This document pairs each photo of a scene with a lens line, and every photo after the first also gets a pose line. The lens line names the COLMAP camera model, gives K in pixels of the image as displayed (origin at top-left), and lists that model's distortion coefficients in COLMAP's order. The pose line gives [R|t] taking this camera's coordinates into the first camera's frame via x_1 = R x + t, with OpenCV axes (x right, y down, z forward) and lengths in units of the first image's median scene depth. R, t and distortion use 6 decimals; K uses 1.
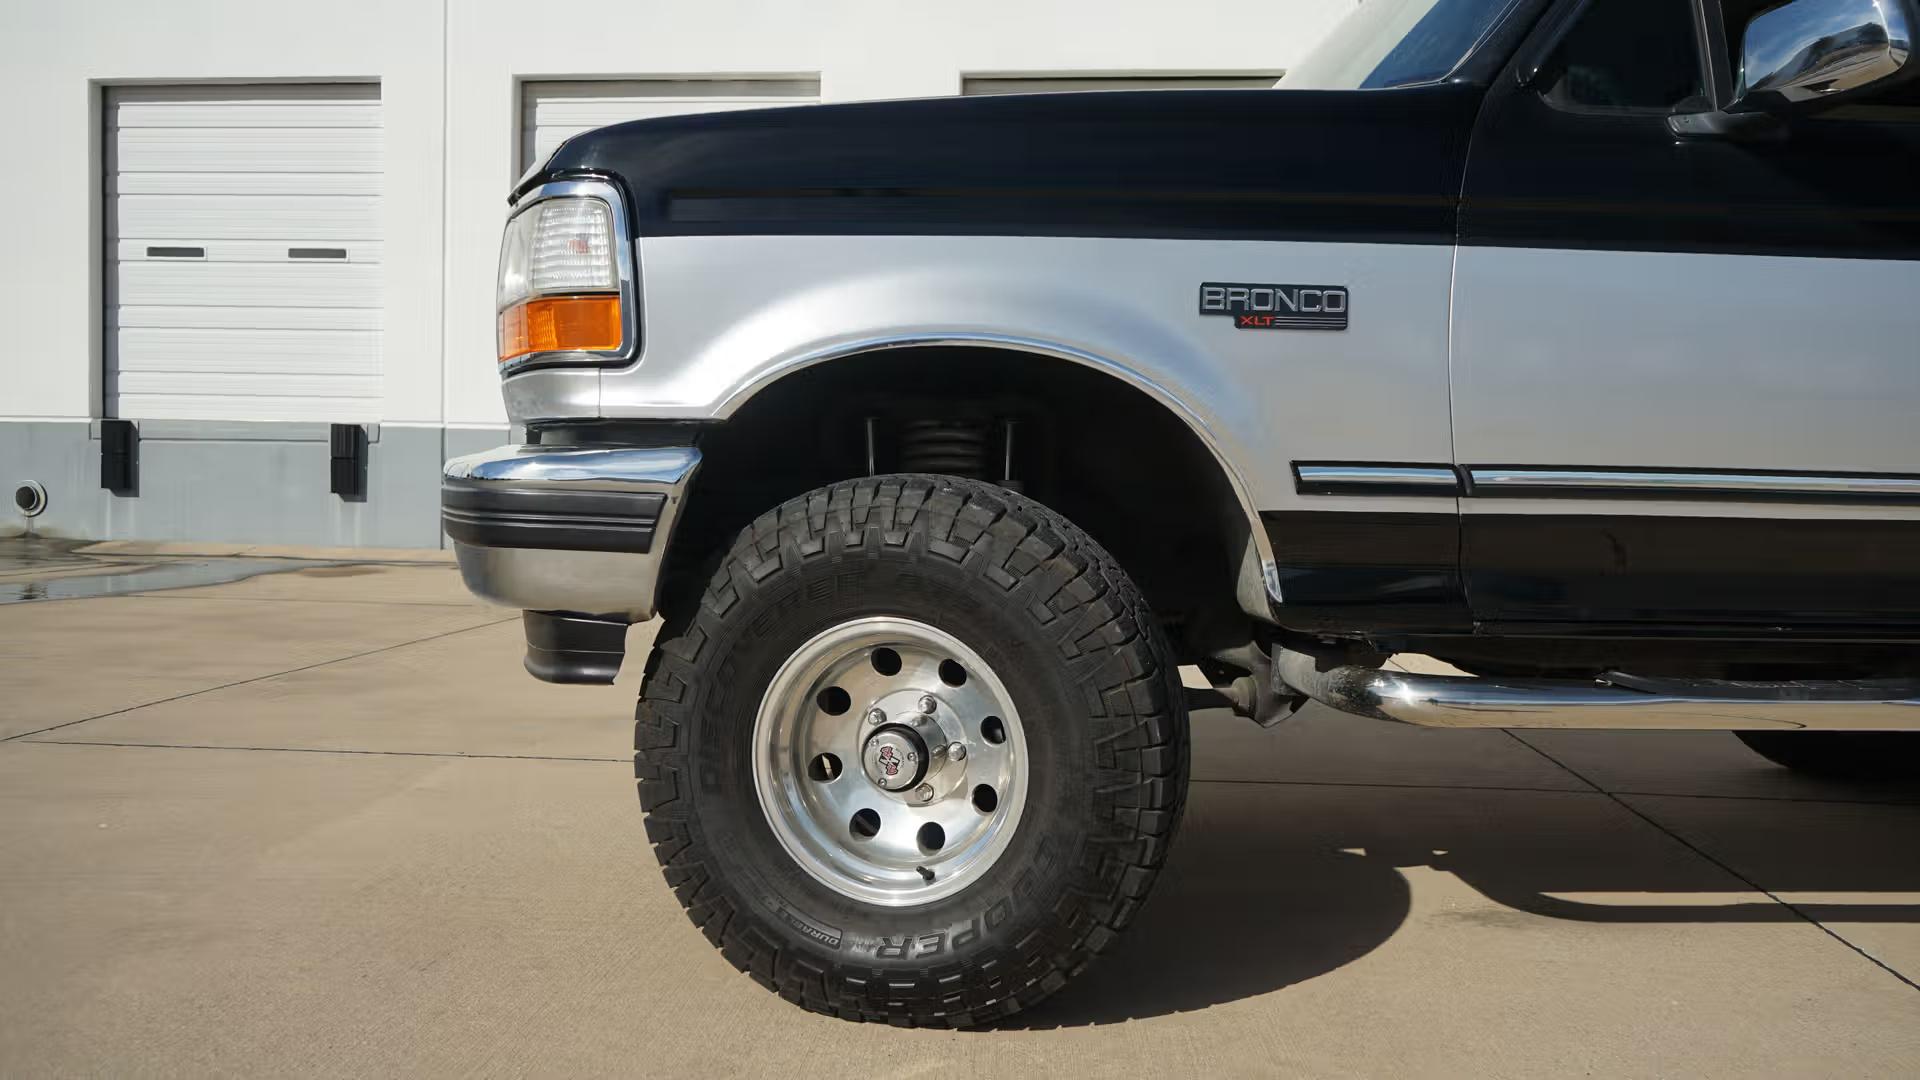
lens RADIAL K [[1521.0, 0, 960.6], [0, 1521.0, 545.1], [0, 0, 1]] dist [-0.015138, 0.013321]
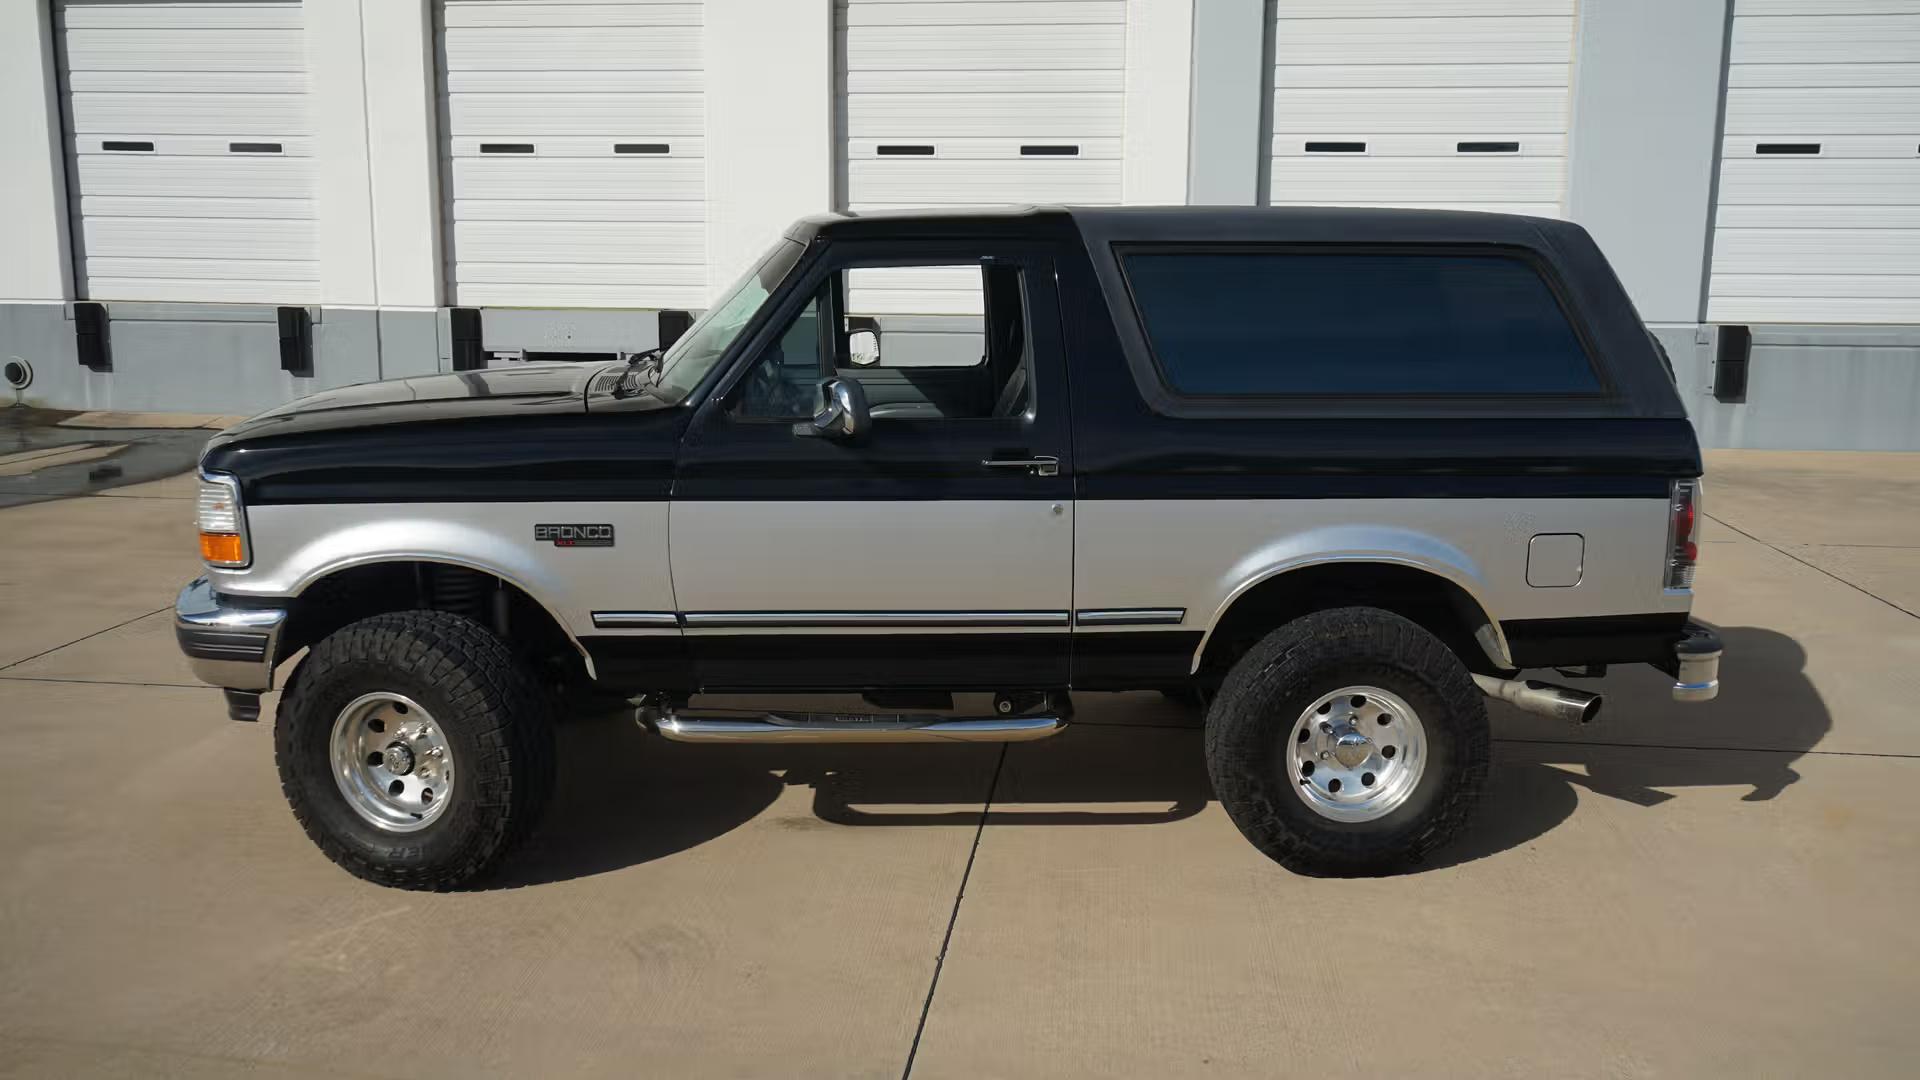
lens RADIAL K [[1602.6, 0, 966.9], [0, 1602.6, 531.4], [0, 0, 1]] dist [0.006785, -0.003118]
pose [[0.999376, -0.004654, -0.035007, 0.754536], [0.009412, 0.990523, 0.137027, -0.423855], [0.034038, -0.137271, 0.989949, -0.981452]]
